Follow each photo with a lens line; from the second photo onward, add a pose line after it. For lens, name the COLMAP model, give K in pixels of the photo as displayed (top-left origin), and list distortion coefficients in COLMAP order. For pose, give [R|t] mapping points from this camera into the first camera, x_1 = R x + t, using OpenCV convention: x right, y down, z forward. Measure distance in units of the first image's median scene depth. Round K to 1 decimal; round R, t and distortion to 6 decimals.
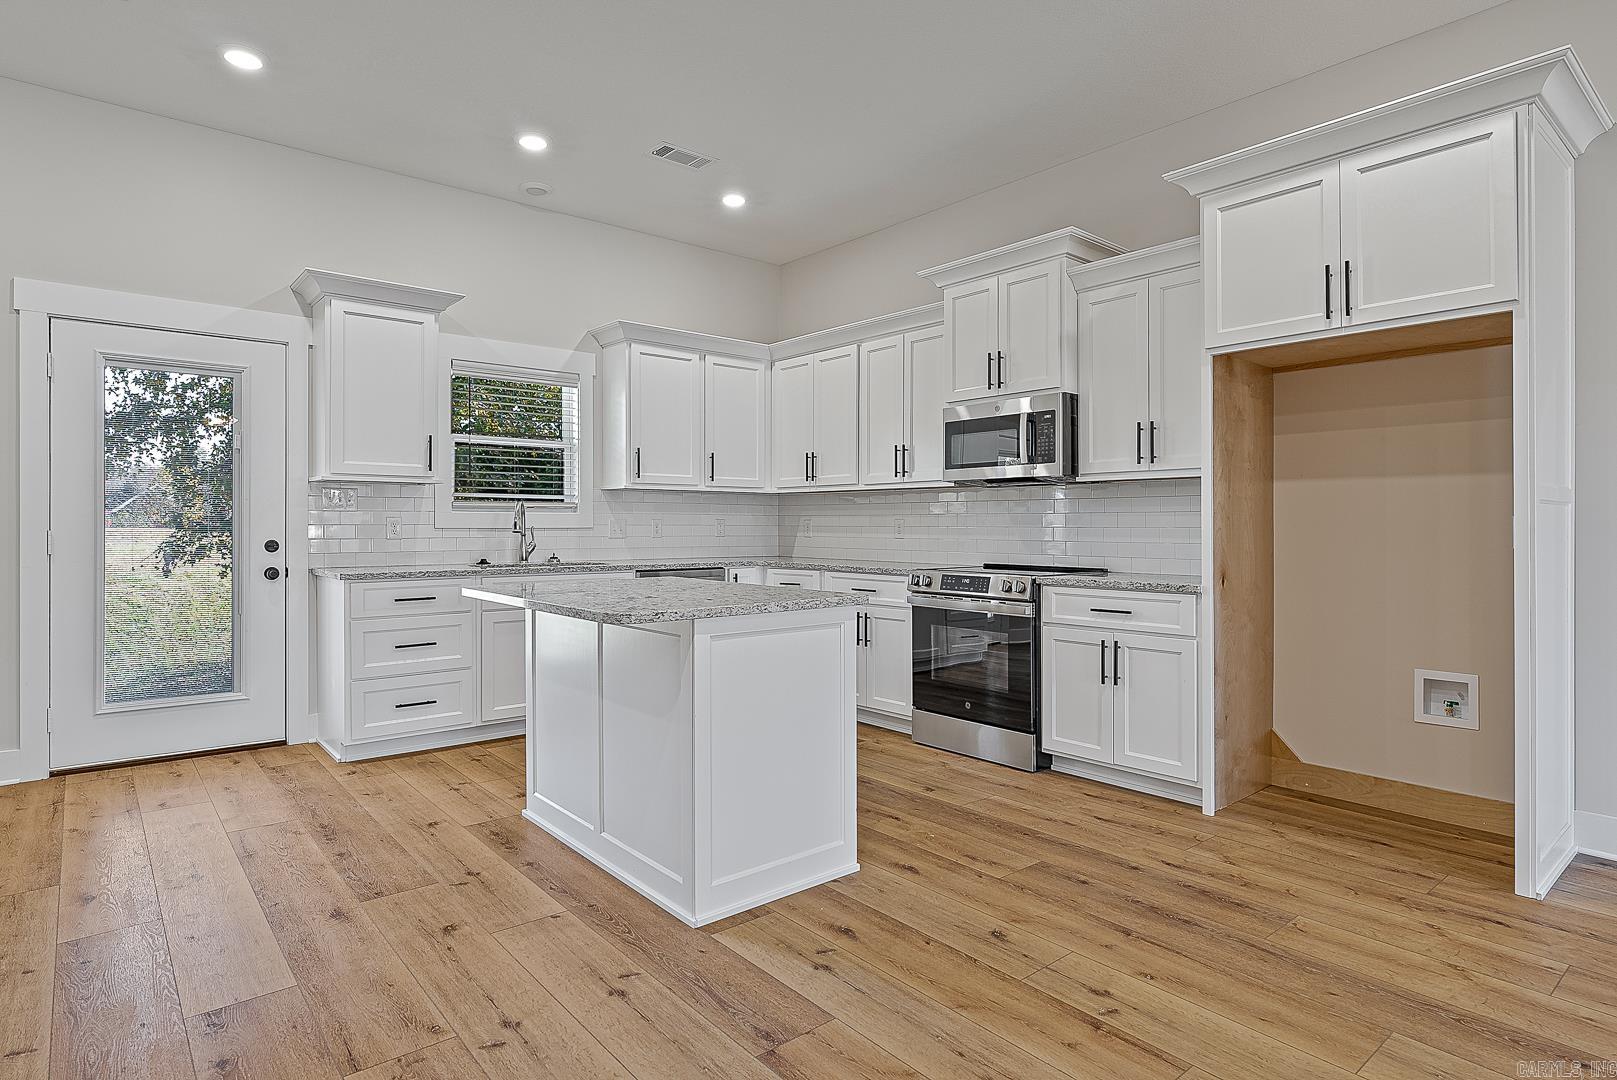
lens RADIAL K [[862.0, 0, 809.3], [0, 862.0, 540.3], [0, 0, 1]] dist [0.004066, -0.001127]
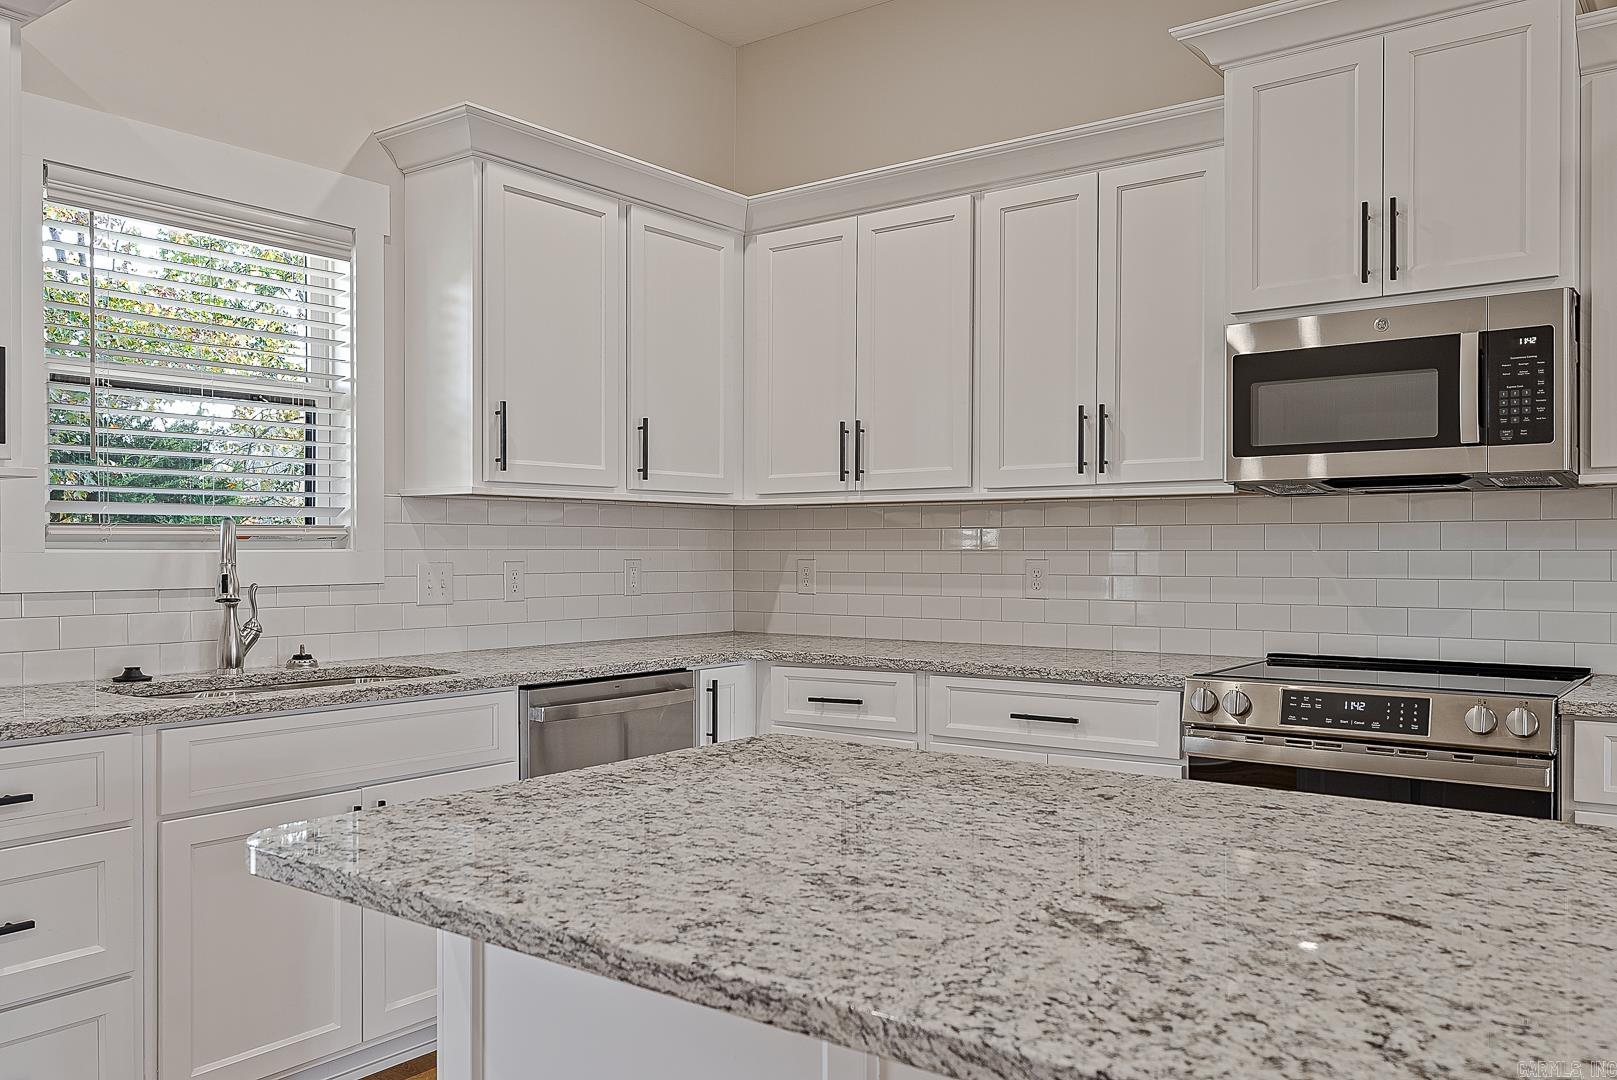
lens RADIAL K [[1270.0, 0, 807.3], [0, 1270.0, 564.9], [0, 0, 1]] dist [0.007943, -0.010702]
pose [[0.976124, -0.004440, 0.217167, -0.205688], [0.006666, 0.999932, -0.009517, -0.018401], [-0.217110, 0.010738, 0.976088, 0.367964]]
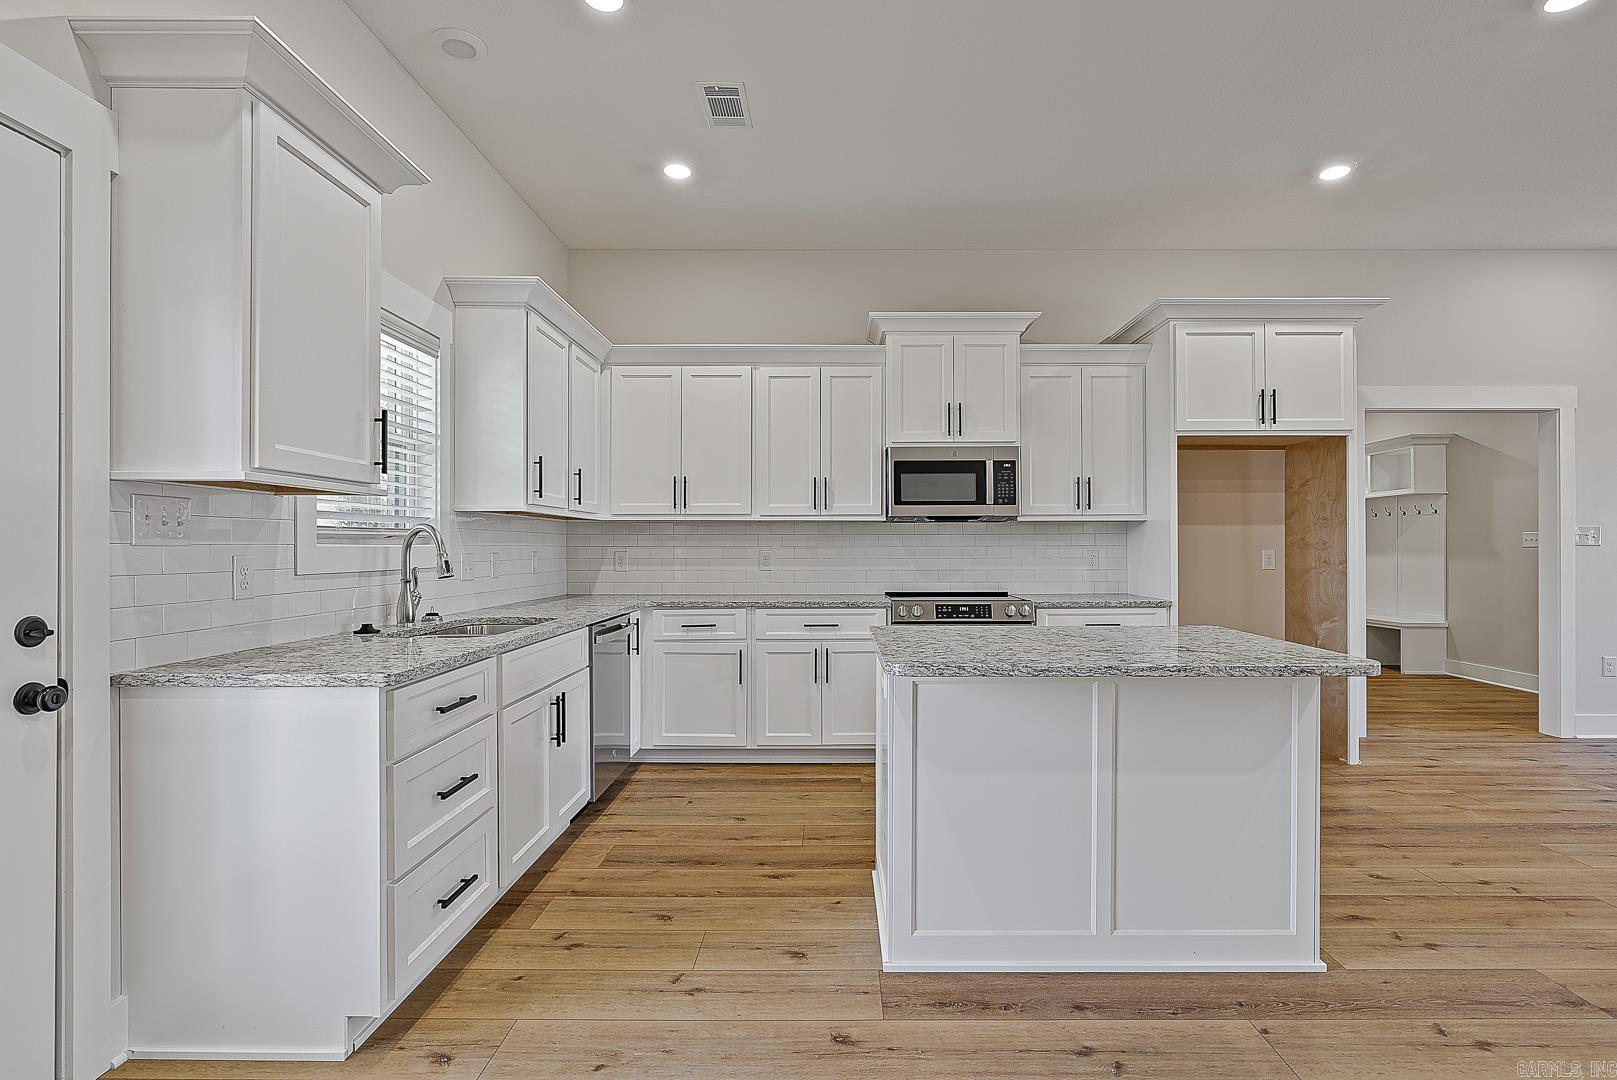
lens RADIAL K [[781.2, 0, 821.7], [0, 781.2, 548.6], [0, 0, 1]] dist [-0.002194, 0.001749]
pose [[0.647226, -0.002989, 0.762292, -0.603750], [0.018211, 0.999768, -0.011541, -0.018509], [-0.762080, 0.021352, 0.647130, 0.431042]]
